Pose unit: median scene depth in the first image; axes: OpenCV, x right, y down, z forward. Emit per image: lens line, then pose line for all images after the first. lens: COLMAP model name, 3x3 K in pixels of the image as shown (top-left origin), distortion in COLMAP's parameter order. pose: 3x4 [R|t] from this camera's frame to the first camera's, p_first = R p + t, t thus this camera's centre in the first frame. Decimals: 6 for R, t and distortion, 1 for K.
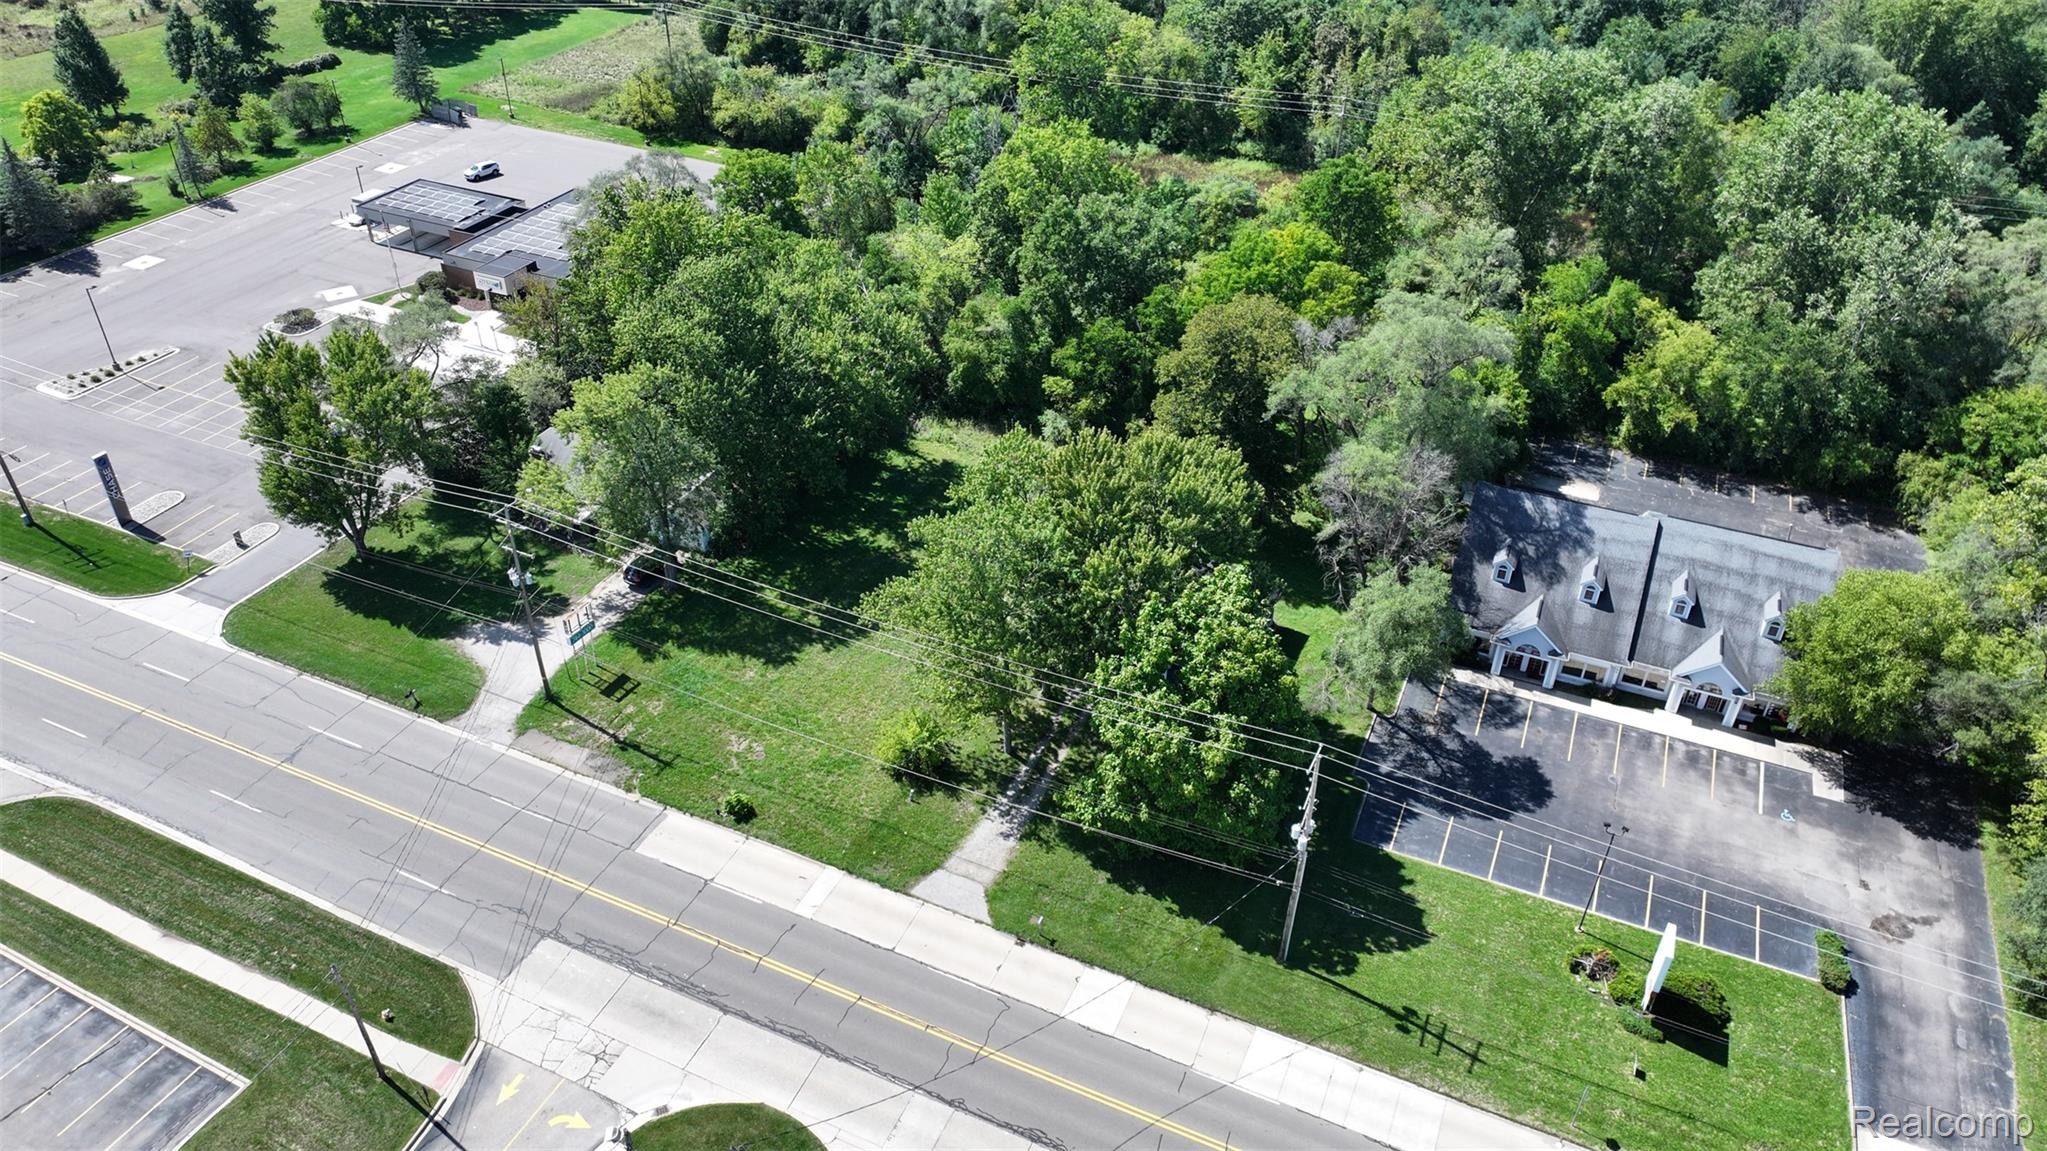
lens RADIAL K [[1444.2, 0, 1020.9], [0, 1444.2, 567.9], [0, 0, 1]] dist [-0.007412, 0.021484]
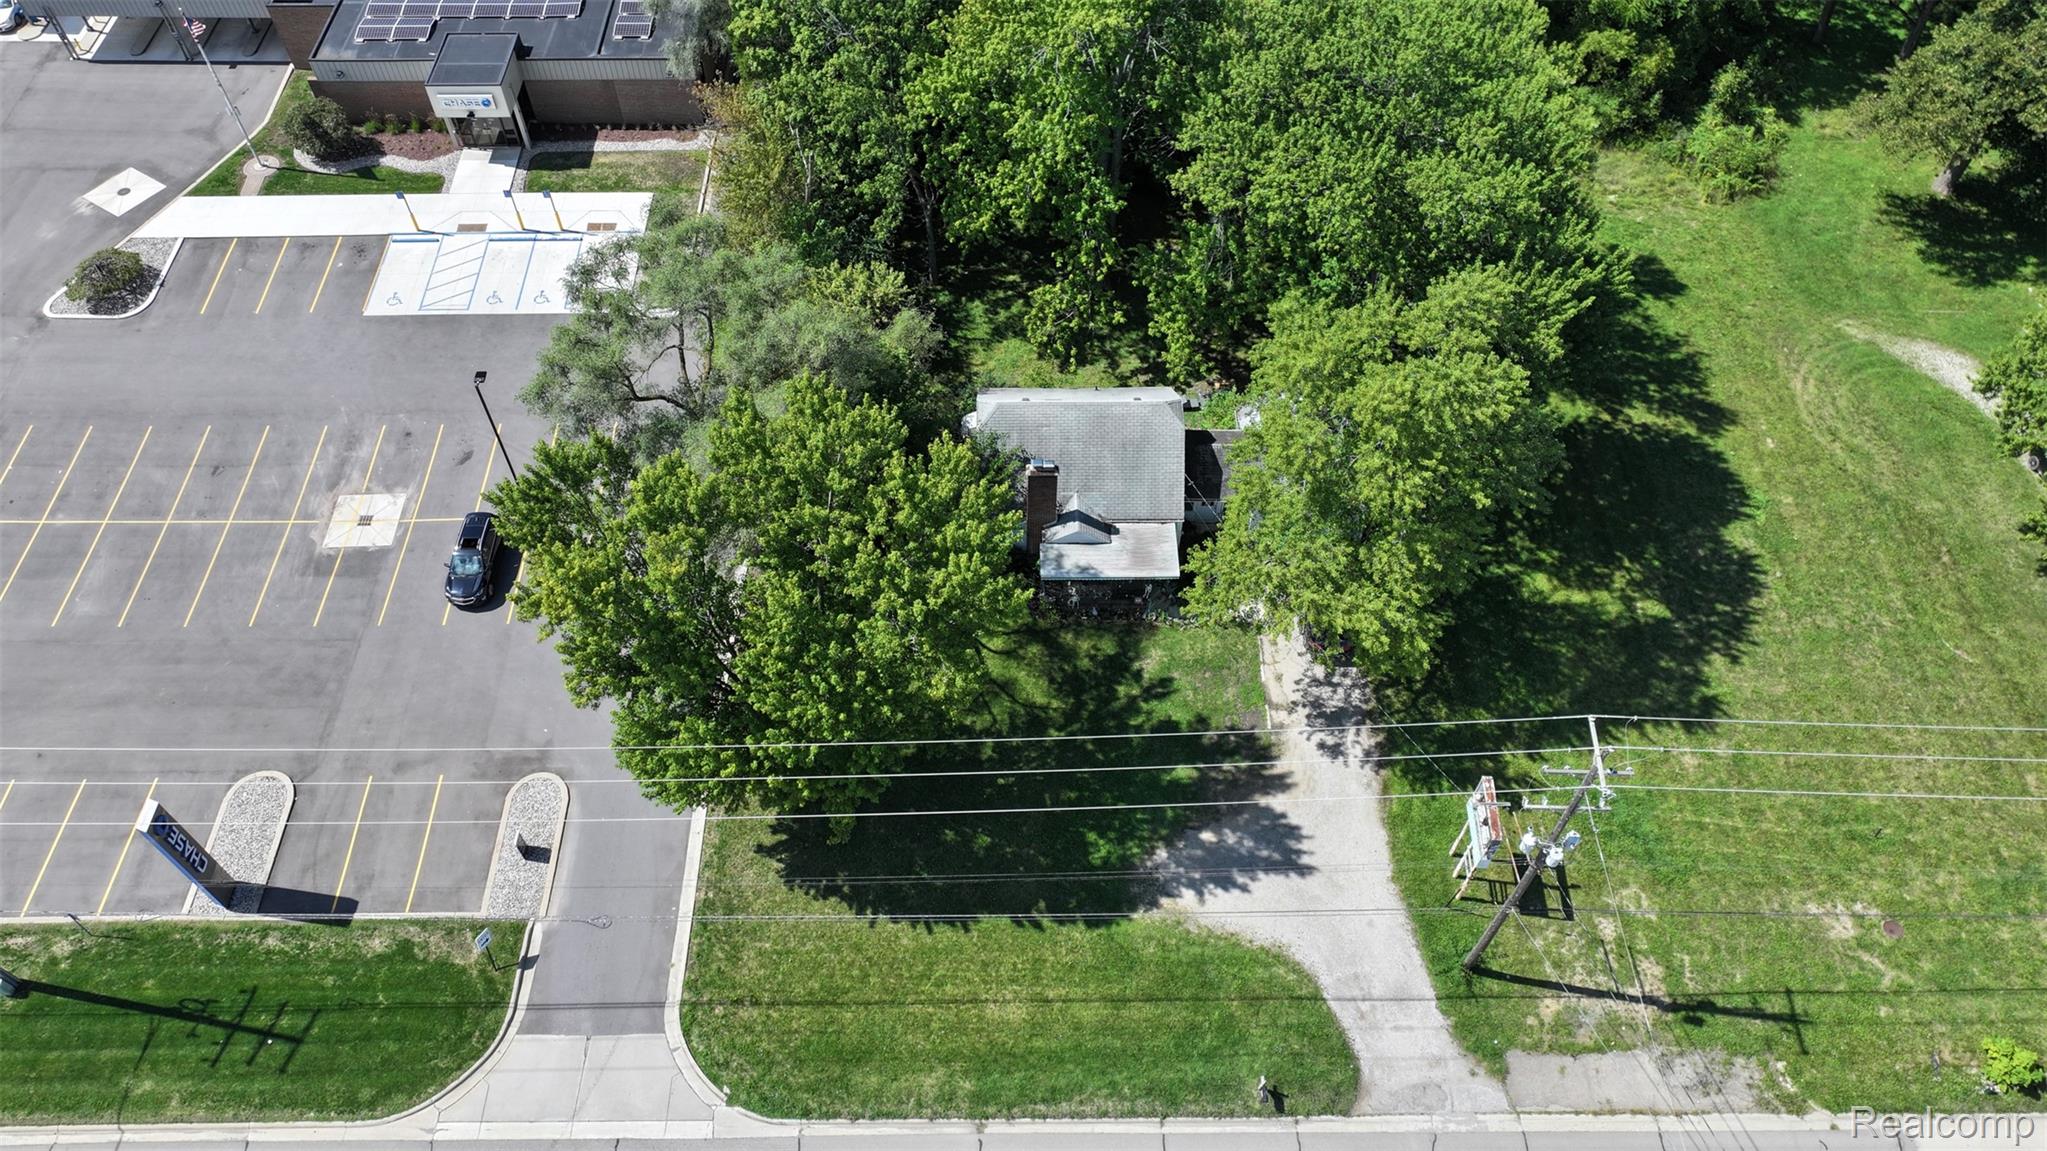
lens RADIAL K [[1444.2, 0, 1016.7], [0, 1444.2, 562.4], [0, 0, 1]] dist [-0.007412, 0.021484]
pose [[0.907997, -0.346030, 0.236228, -0.529284], [0.253733, 0.902820, 0.347182, -0.256238], [-0.333407, -0.255301, 0.907558, 0.598419]]
